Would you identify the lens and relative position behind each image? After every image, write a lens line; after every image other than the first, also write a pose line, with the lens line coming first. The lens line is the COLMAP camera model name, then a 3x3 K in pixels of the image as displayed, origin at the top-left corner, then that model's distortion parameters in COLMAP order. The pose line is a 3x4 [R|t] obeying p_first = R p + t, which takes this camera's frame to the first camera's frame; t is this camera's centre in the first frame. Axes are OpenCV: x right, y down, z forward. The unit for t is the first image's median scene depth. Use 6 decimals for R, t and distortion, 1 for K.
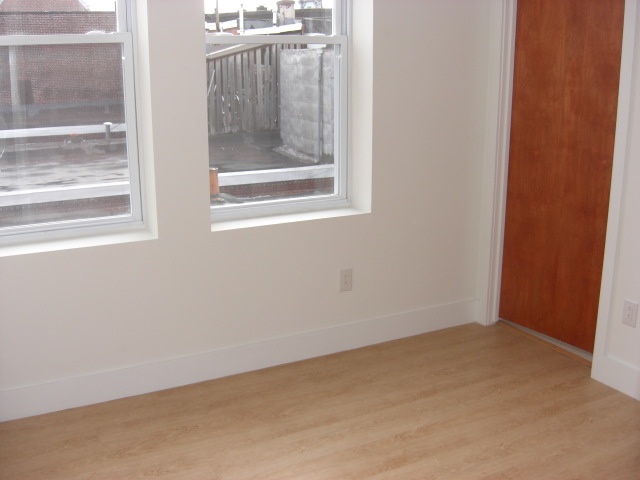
lens RADIAL K [[724.9, 0, 319.8], [0, 724.9, 239.8], [0, 0, 1]] dist [-0.129579, 0.000000]
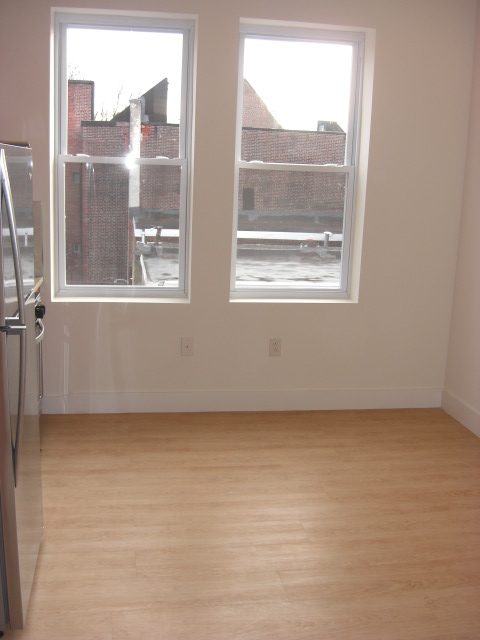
lens RADIAL K [[724.9, 0, 242.1], [0, 724.9, 323.9], [0, 0, 1]] dist [-0.129579, 0.000000]
pose [[0.954276, 0.102587, -0.280772, -0.092693], [-0.115659, 0.992825, -0.030343, 0.027945], [0.275644, 0.061430, 0.959295, -0.110228]]
